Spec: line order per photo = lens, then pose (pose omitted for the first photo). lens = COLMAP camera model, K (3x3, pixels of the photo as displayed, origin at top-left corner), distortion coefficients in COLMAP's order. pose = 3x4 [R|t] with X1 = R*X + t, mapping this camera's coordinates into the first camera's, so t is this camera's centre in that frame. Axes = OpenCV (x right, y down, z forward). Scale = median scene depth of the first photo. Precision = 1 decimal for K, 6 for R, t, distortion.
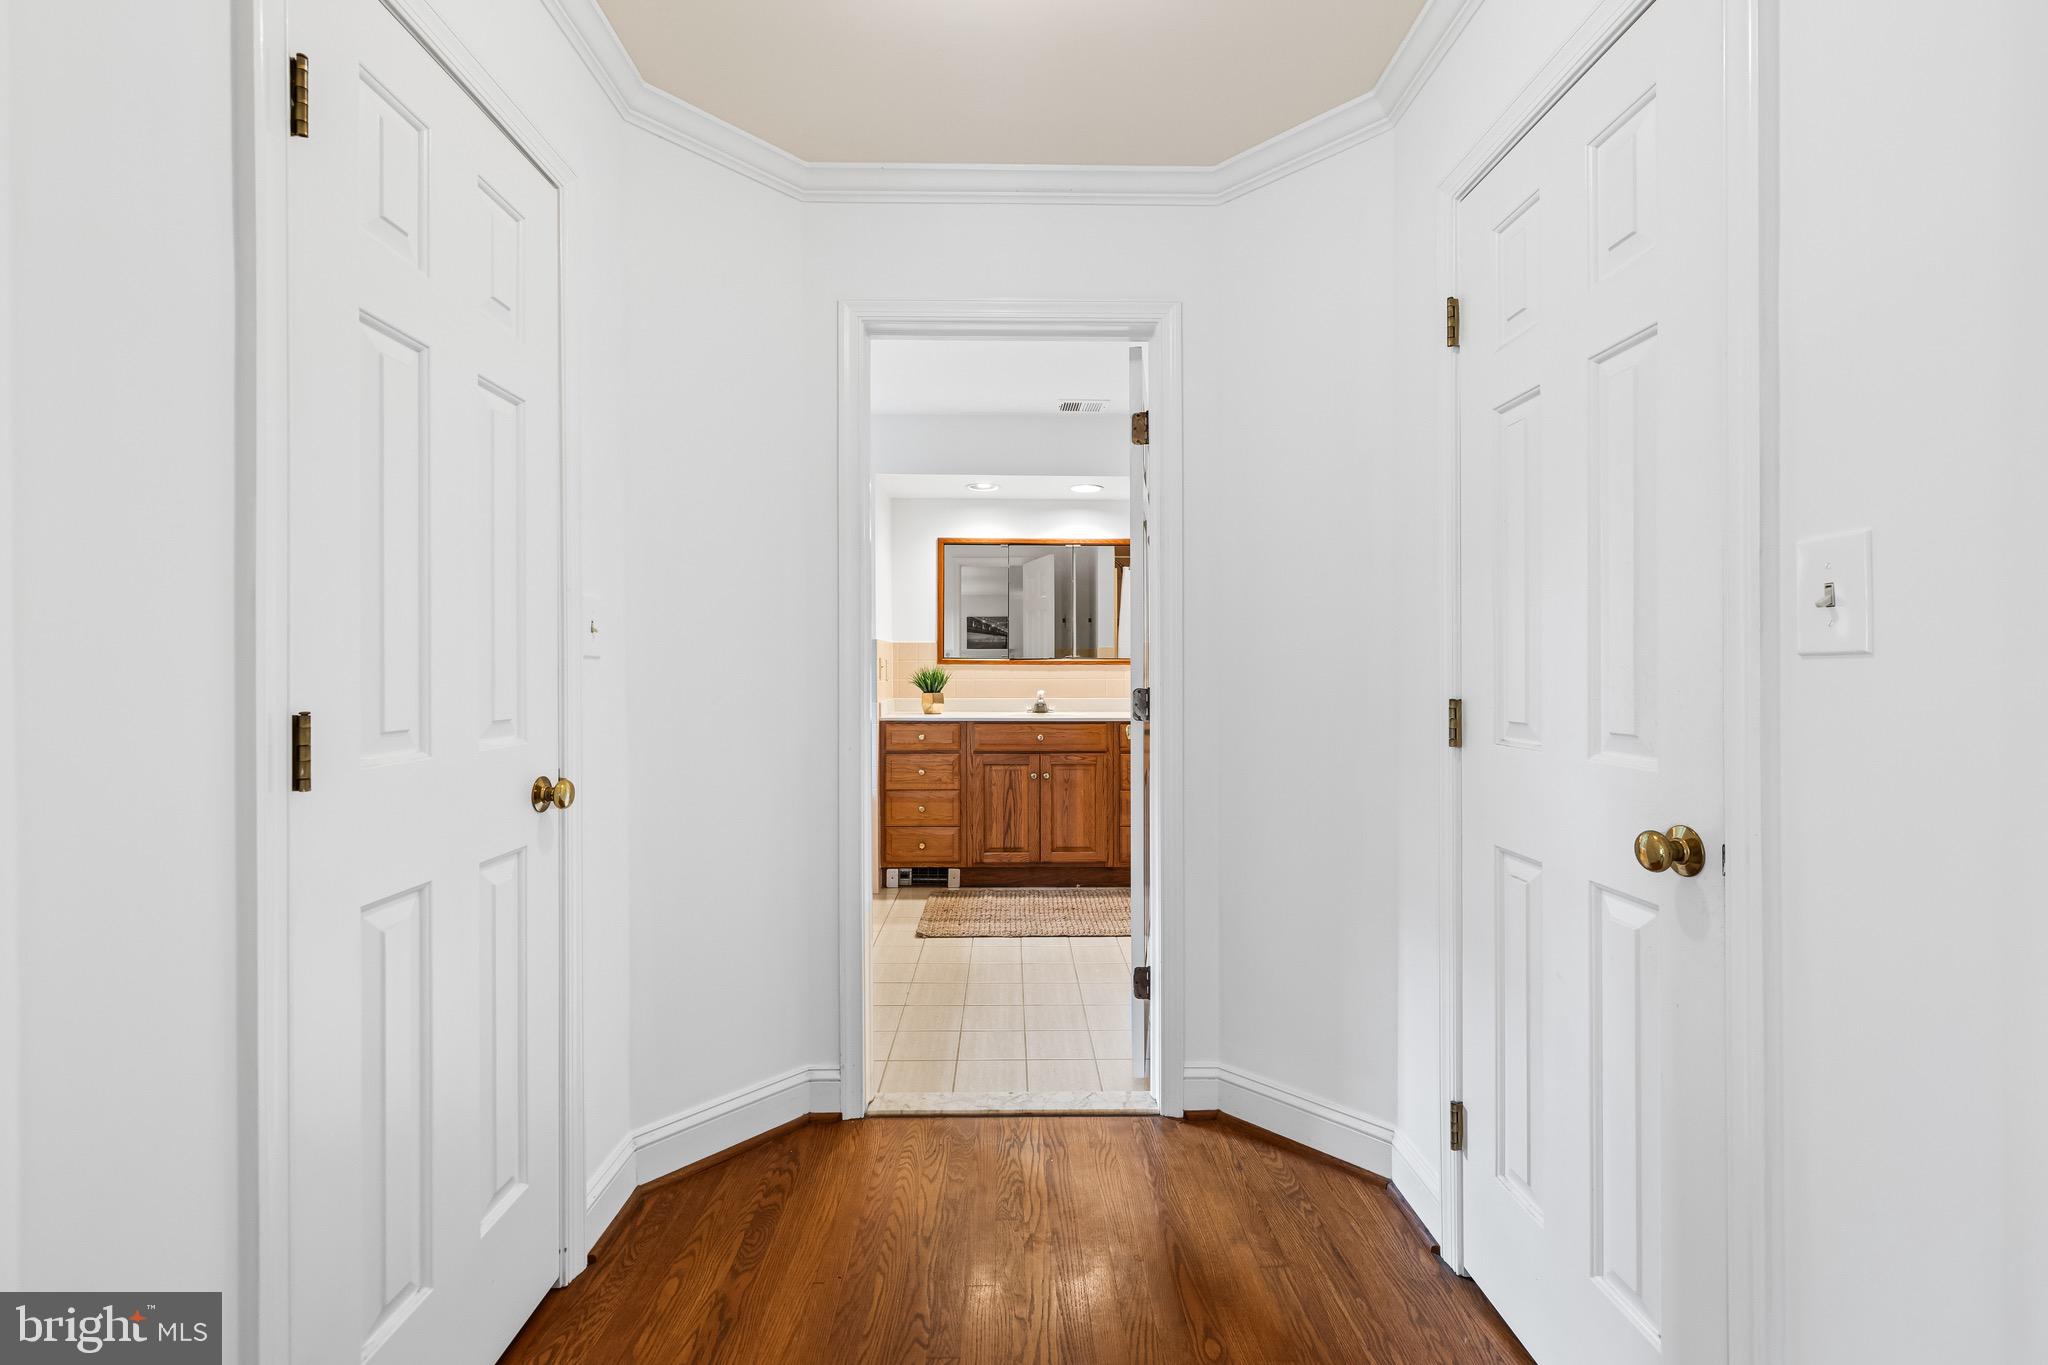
lens RADIAL K [[861.1, 0, 1030.3], [0, 861.1, 667.1], [0, 0, 1]] dist [0.006790, 0.000357]
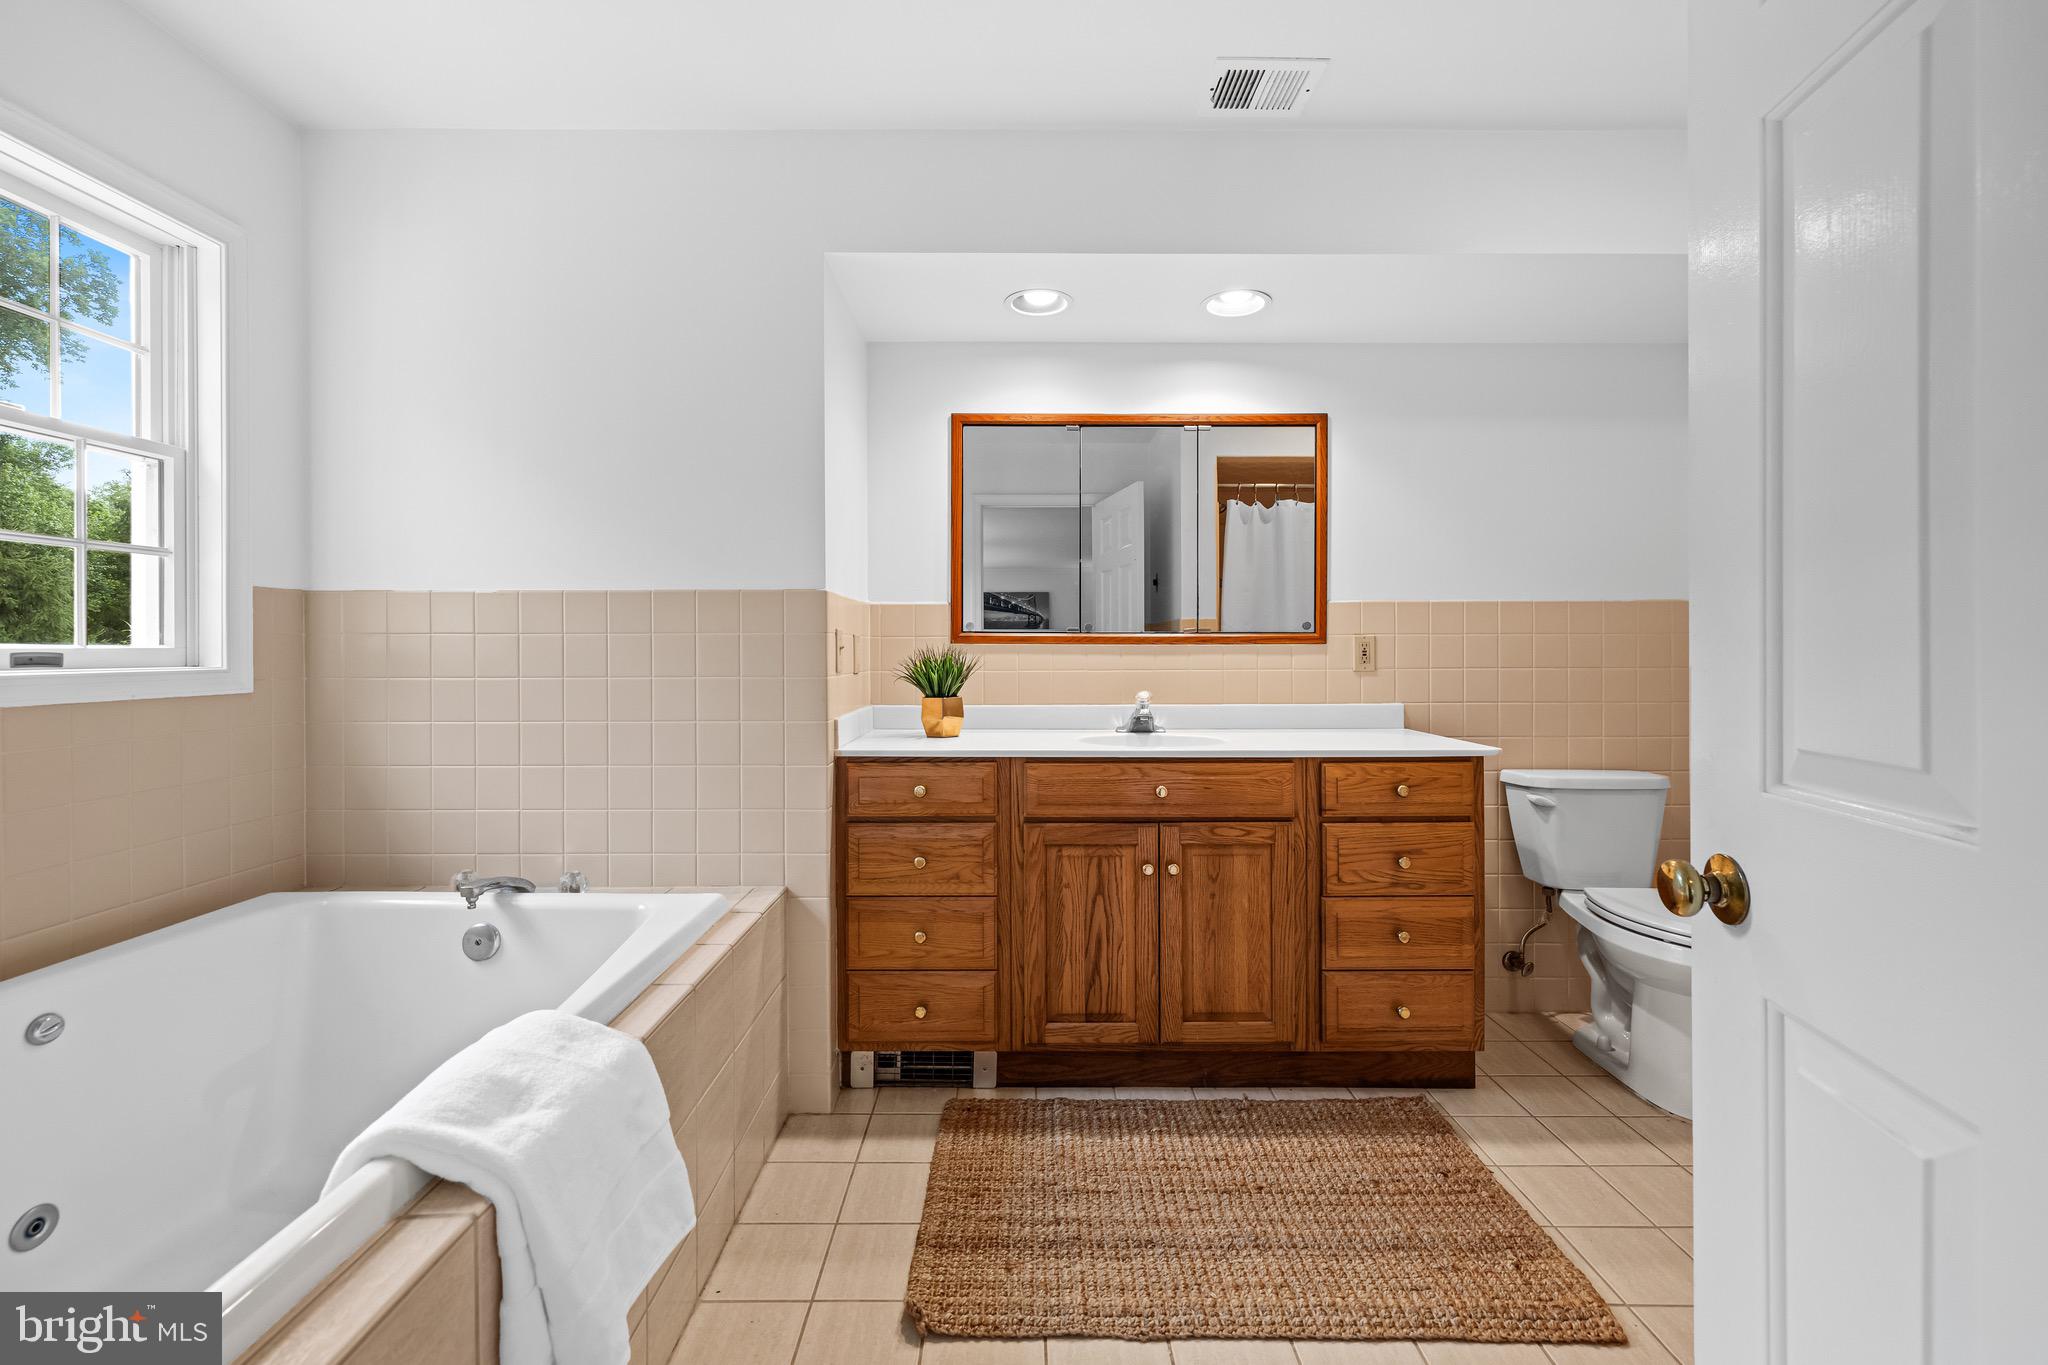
lens RADIAL K [[840.2, 0, 1027.8], [0, 840.2, 656.4], [0, 0, 1]] dist [-0.011045, -0.000122]
pose [[0.999902, -0.001119, -0.013970, -0.057252], [0.001208, 0.999979, 0.006387, 0.001778], [0.013963, -0.006403, 0.999882, 0.518814]]
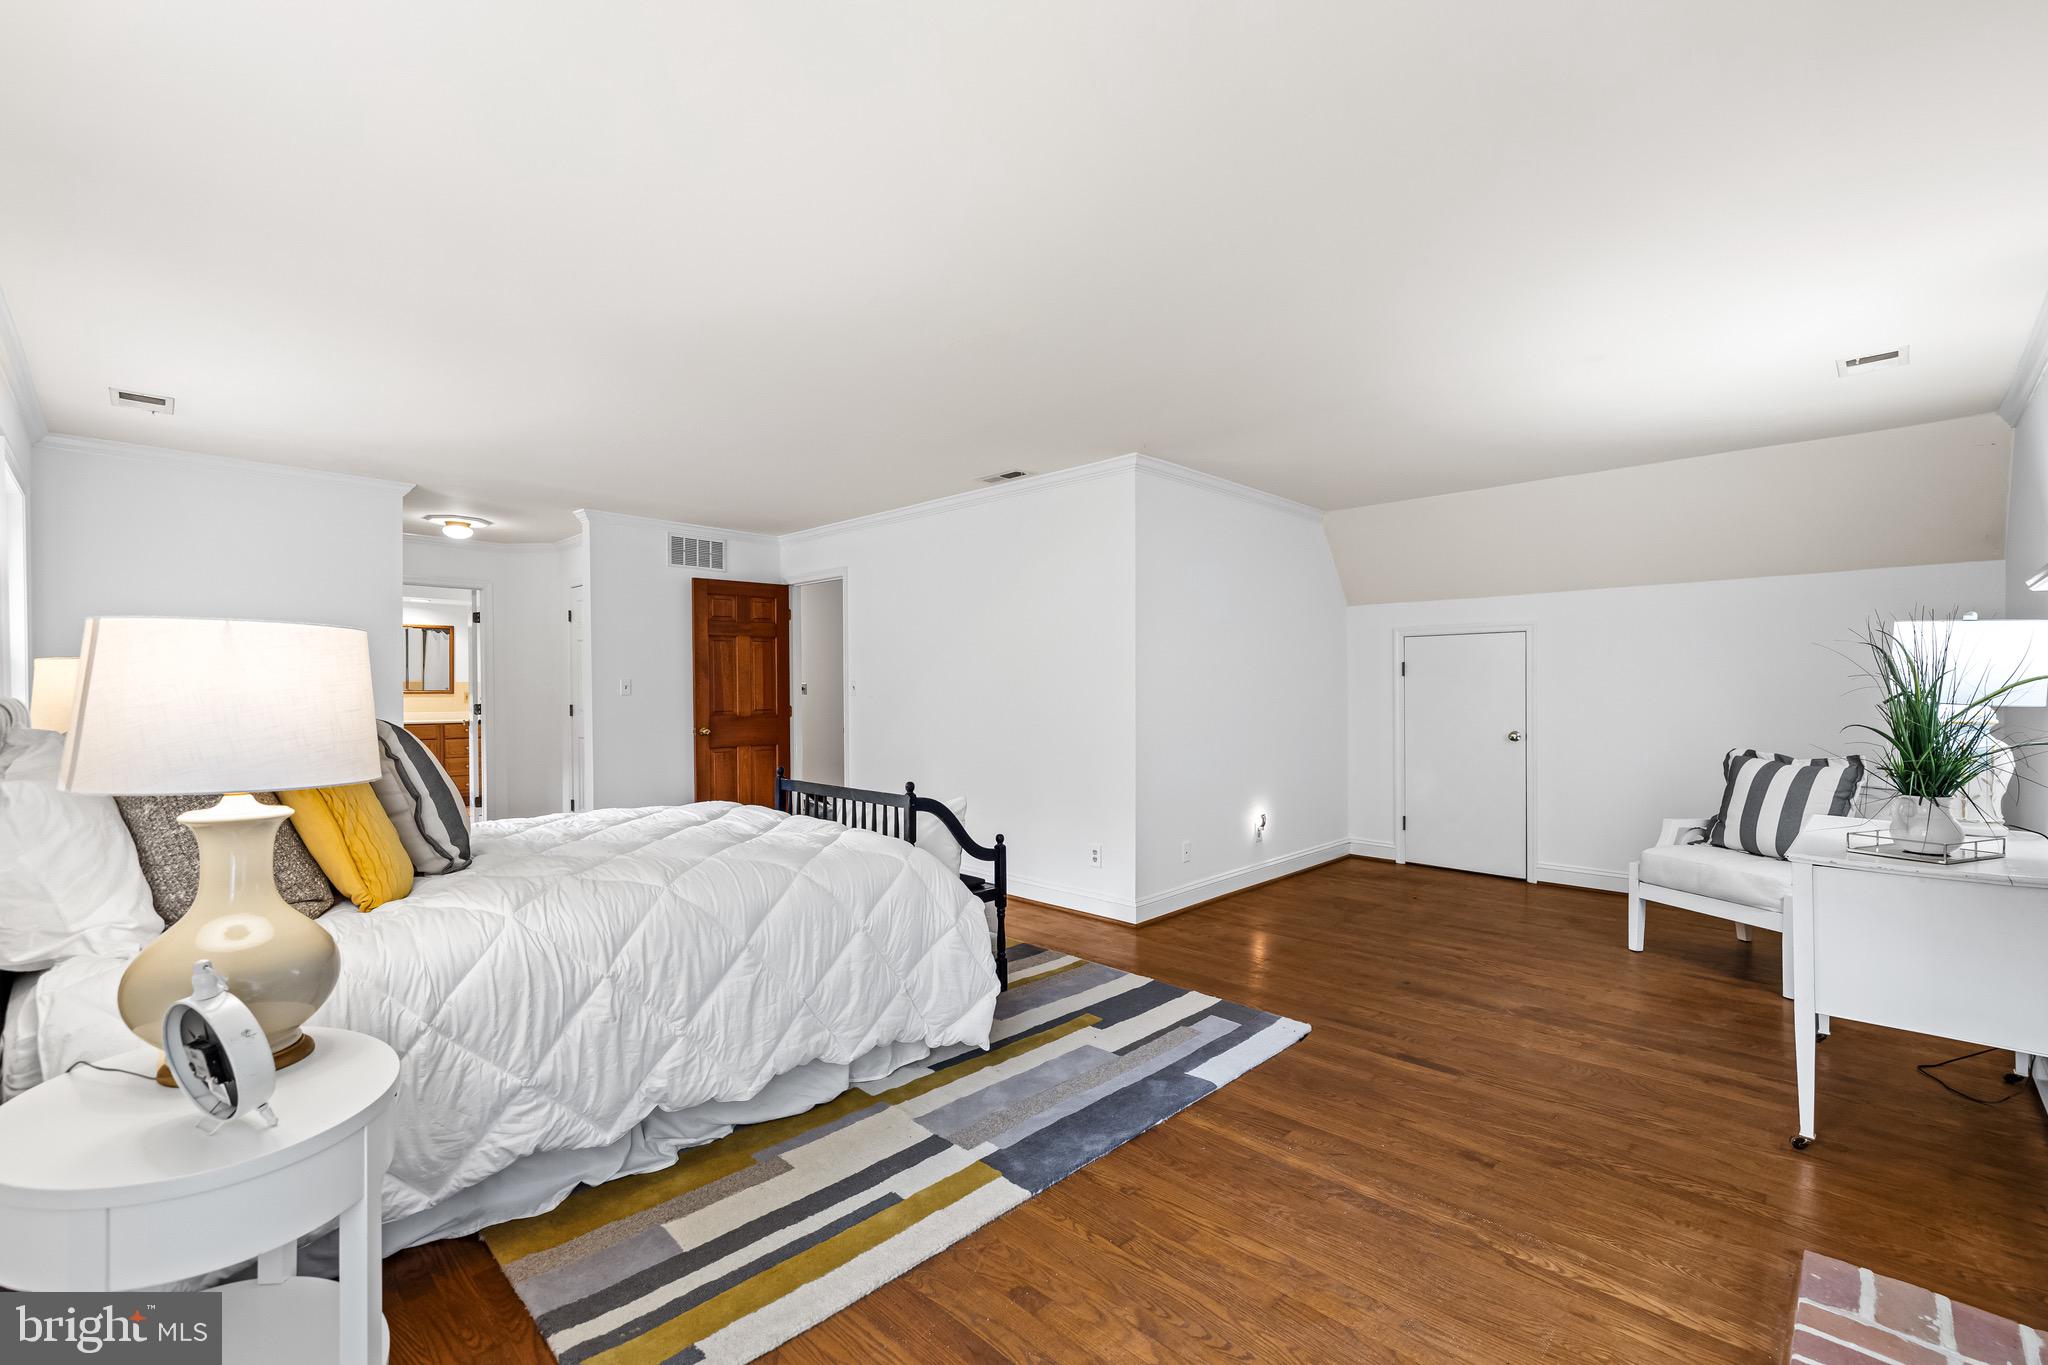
lens RADIAL K [[865.6, 0, 1024.9], [0, 865.6, 689.6], [0, 0, 1]] dist [-0.014890, 0.000067]
pose [[0.716526, 0.000085, 0.697561, -0.313806], [0.000550, 1.000000, -0.000686, -0.011531], [-0.697560, 0.000875, 0.716525, -1.326528]]
